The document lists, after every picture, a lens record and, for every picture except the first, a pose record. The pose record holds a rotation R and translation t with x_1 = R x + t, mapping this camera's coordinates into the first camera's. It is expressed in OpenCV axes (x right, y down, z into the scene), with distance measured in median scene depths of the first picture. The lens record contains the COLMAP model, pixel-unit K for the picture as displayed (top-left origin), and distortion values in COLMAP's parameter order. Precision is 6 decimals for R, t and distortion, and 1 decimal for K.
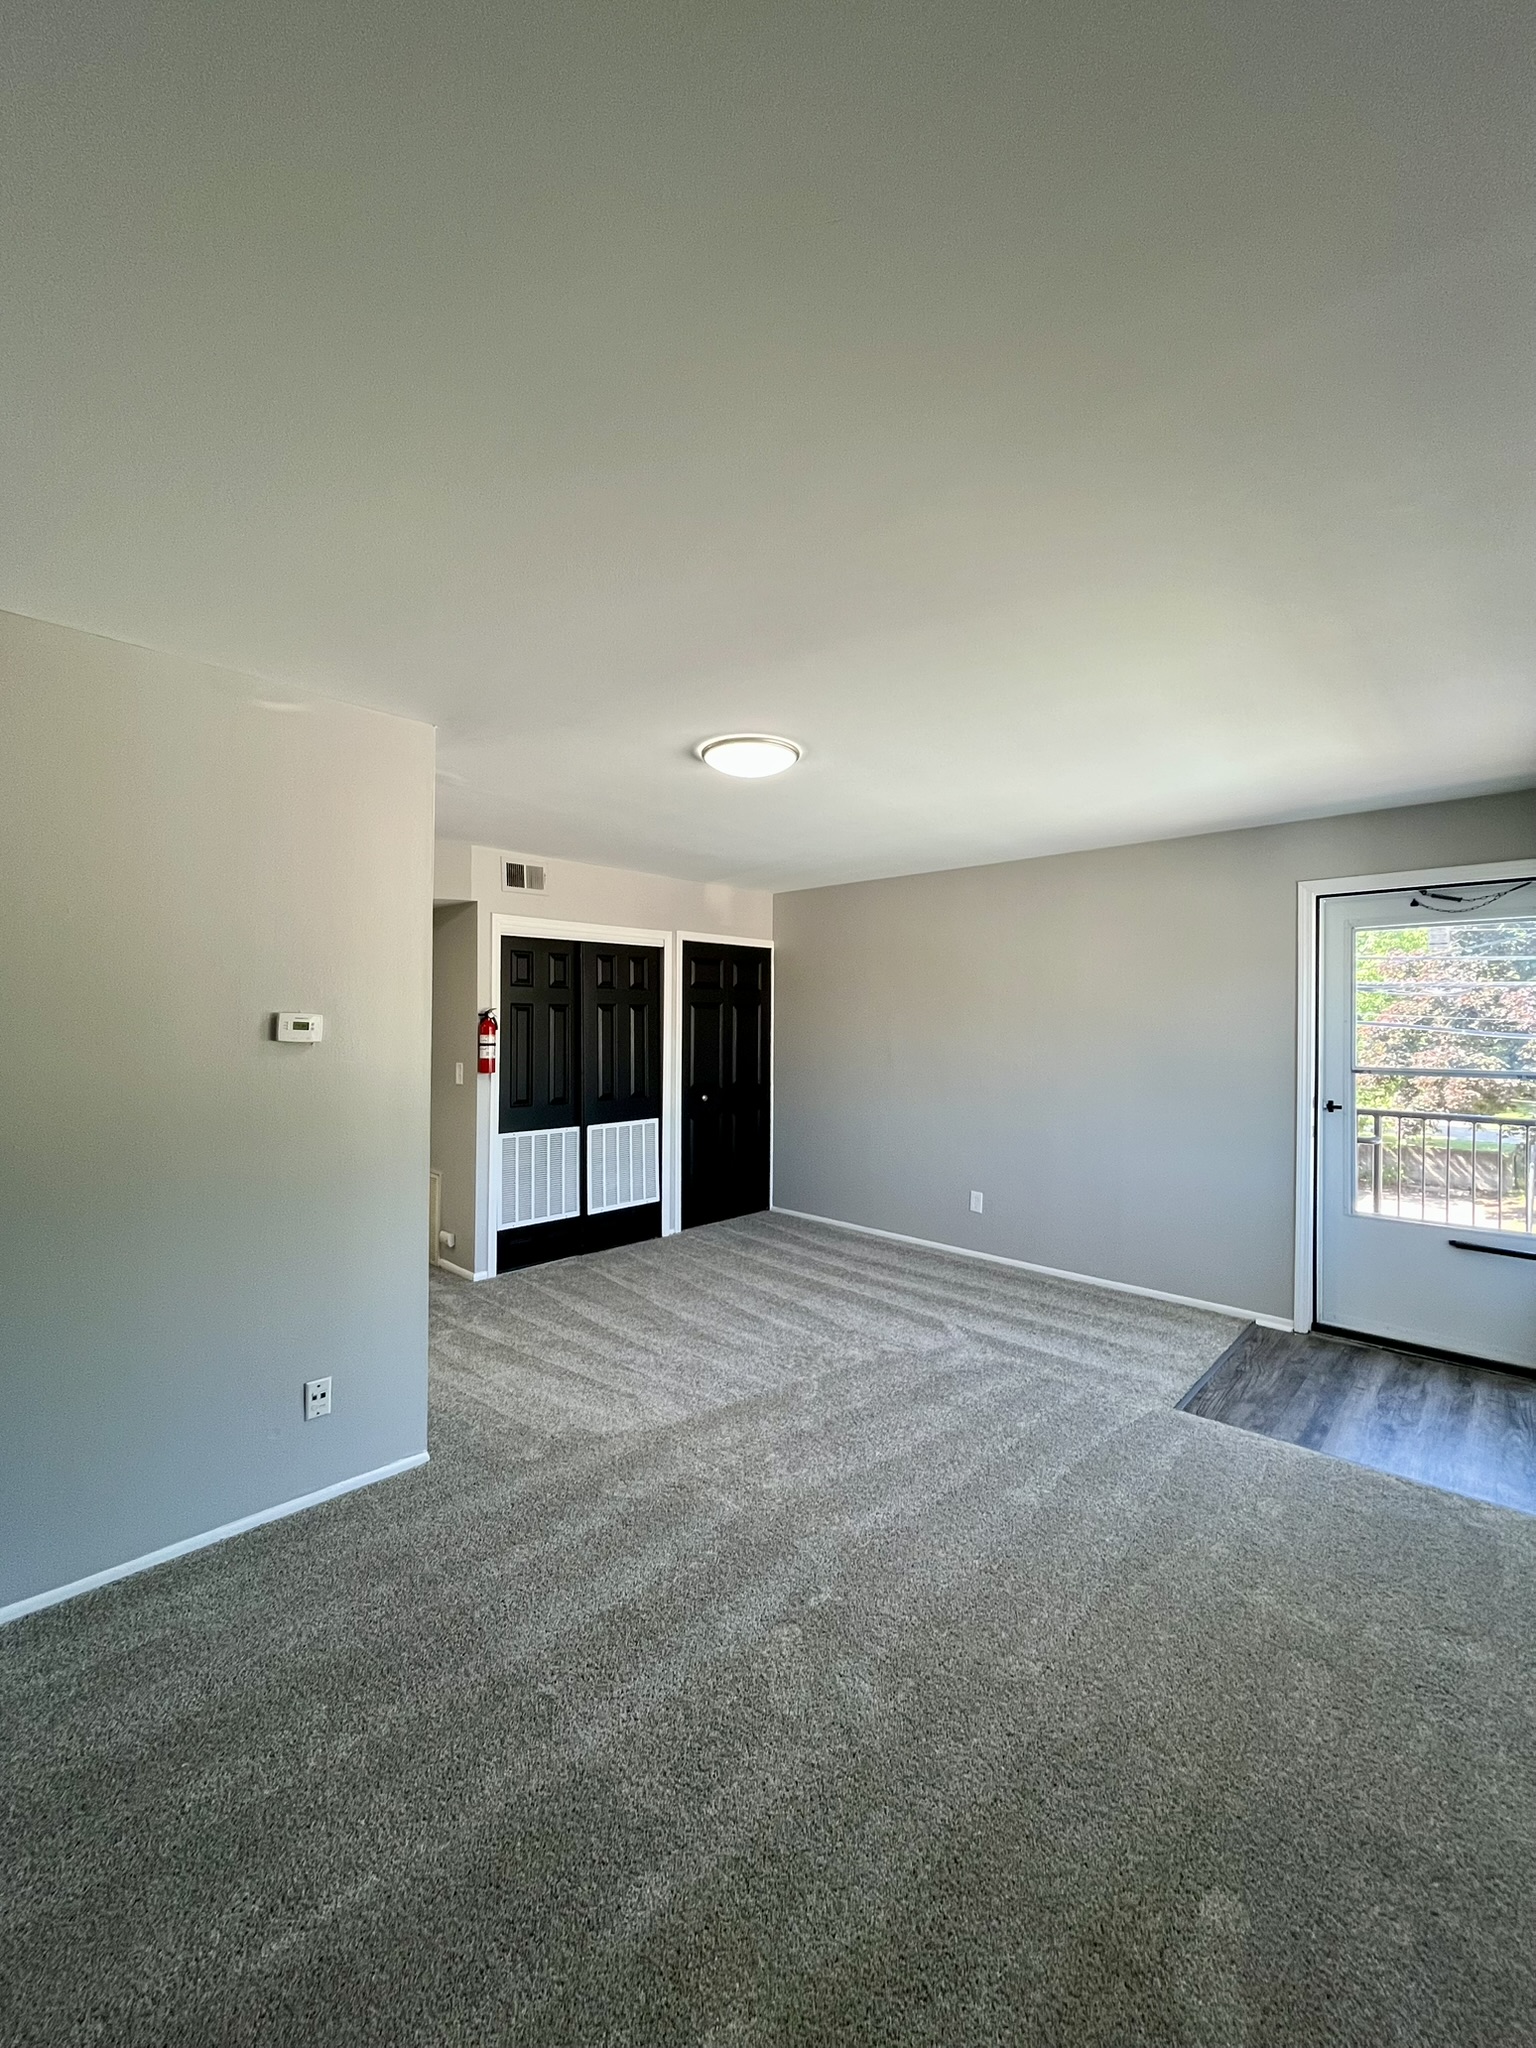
lens RADIAL K [[823.8, 0, 768.0], [0, 823.8, 1024.0], [0, 0, 1]] dist [0.000541, 0.000107]
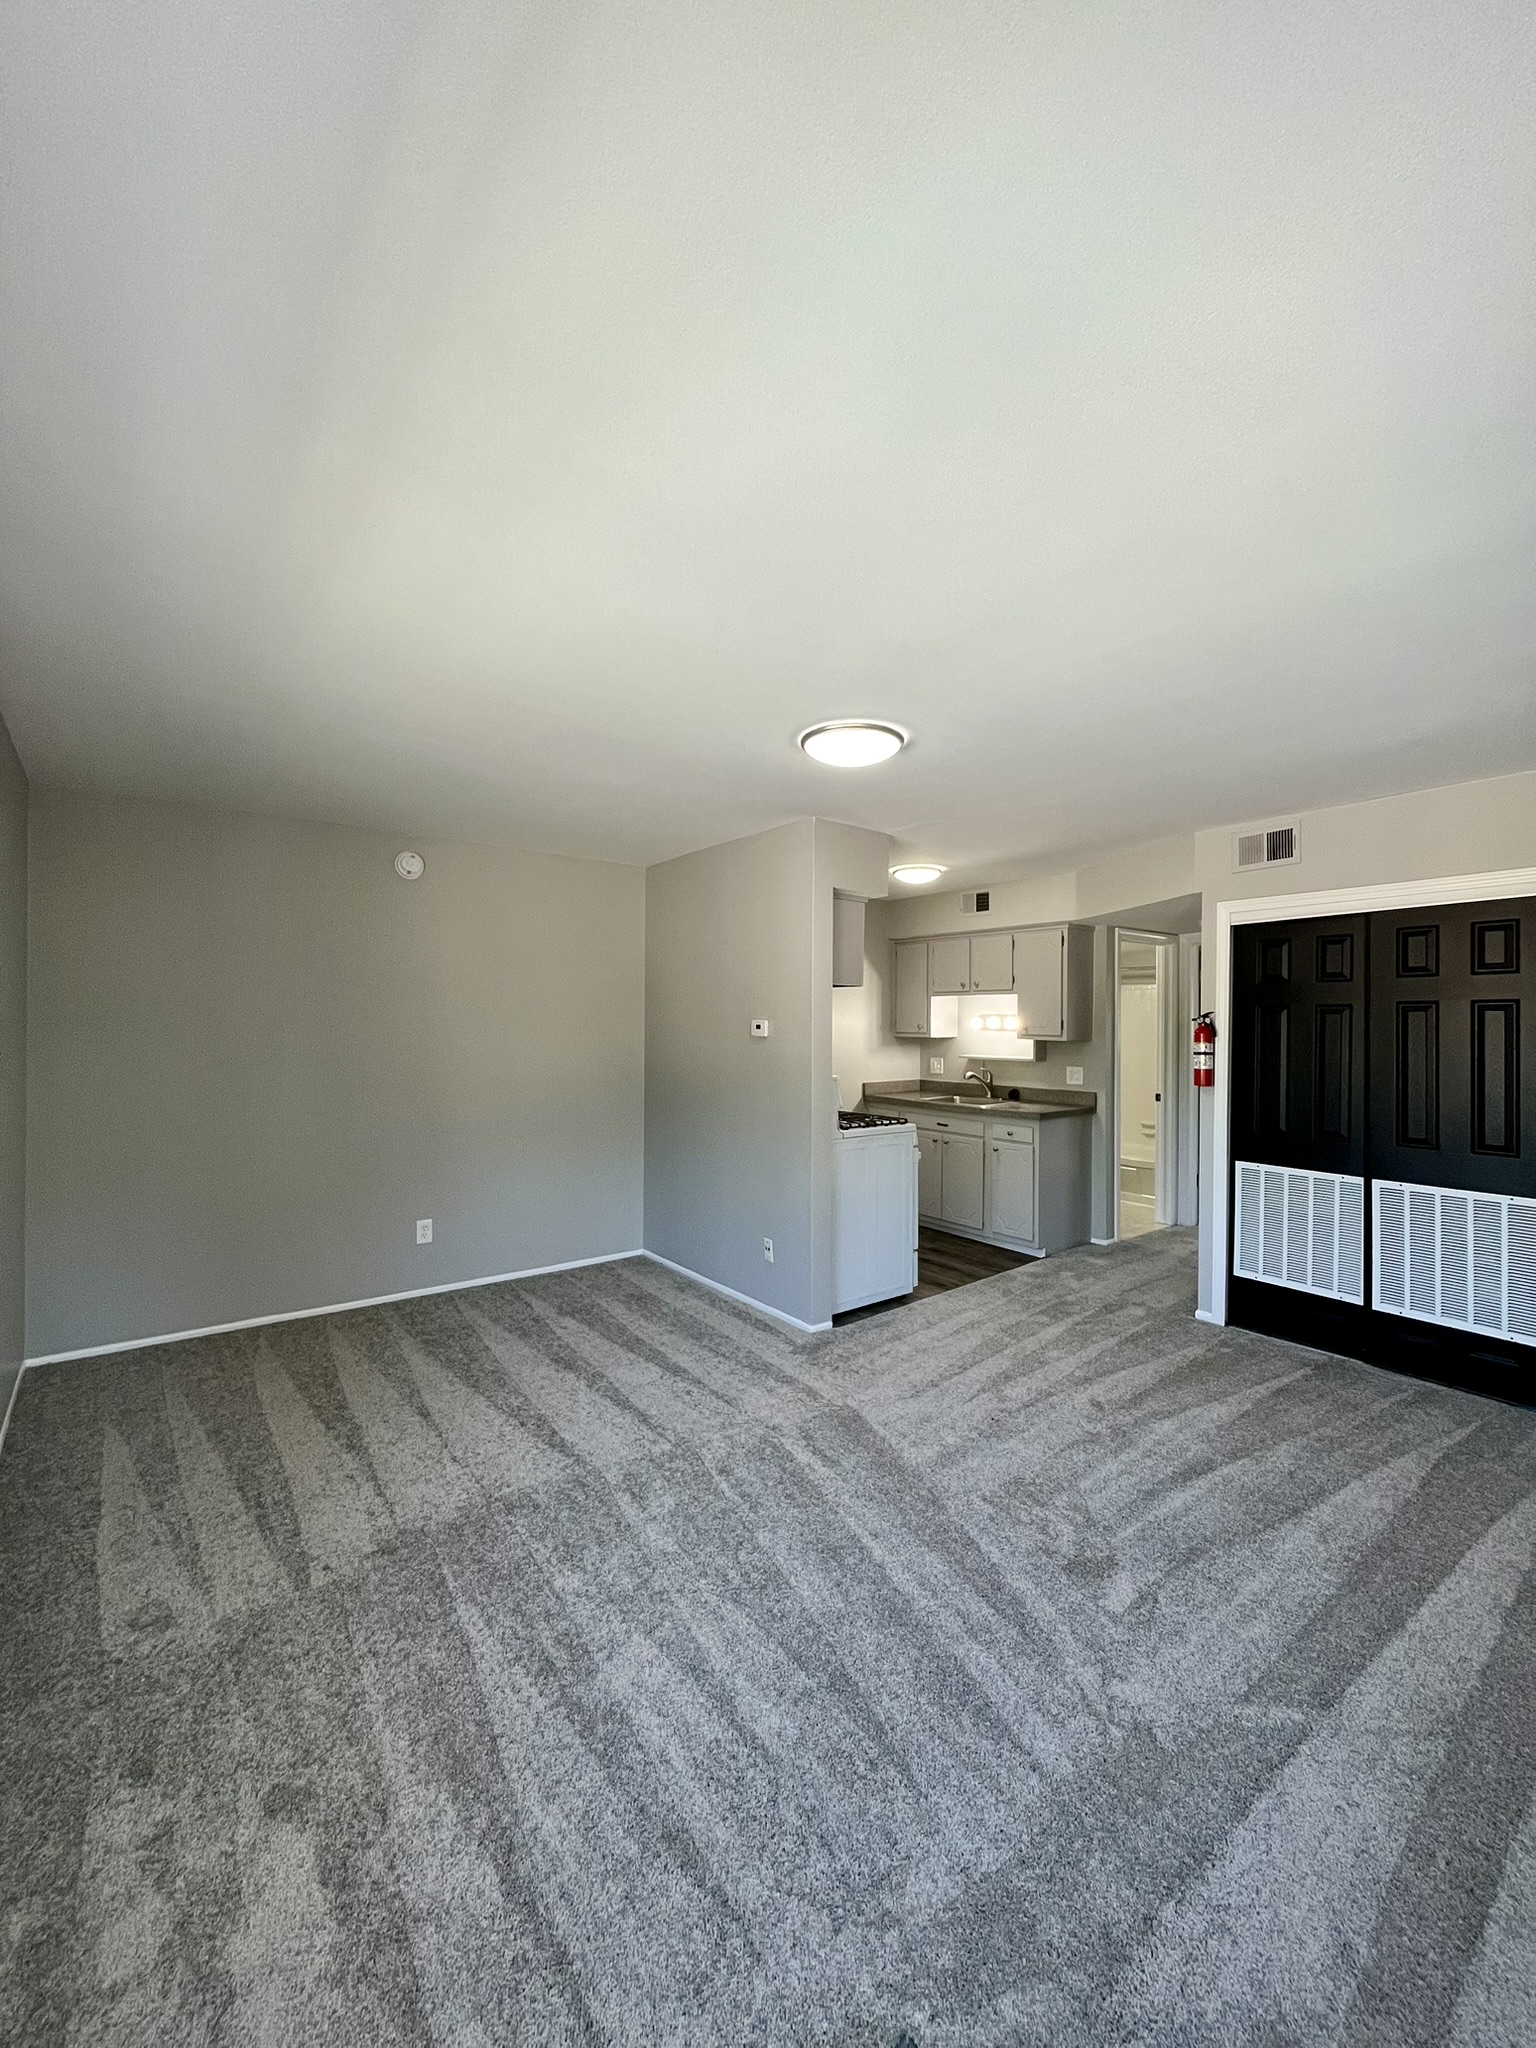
lens RADIAL K [[823.8, 0, 768.0], [0, 823.8, 1024.0], [0, 0, 1]] dist [0.000541, 0.000107]
pose [[-0.144156, -0.007404, -0.989527, 0.579339], [-0.010446, 0.999928, -0.005960, 0.003464], [0.989500, 0.009478, -0.144223, 0.646154]]
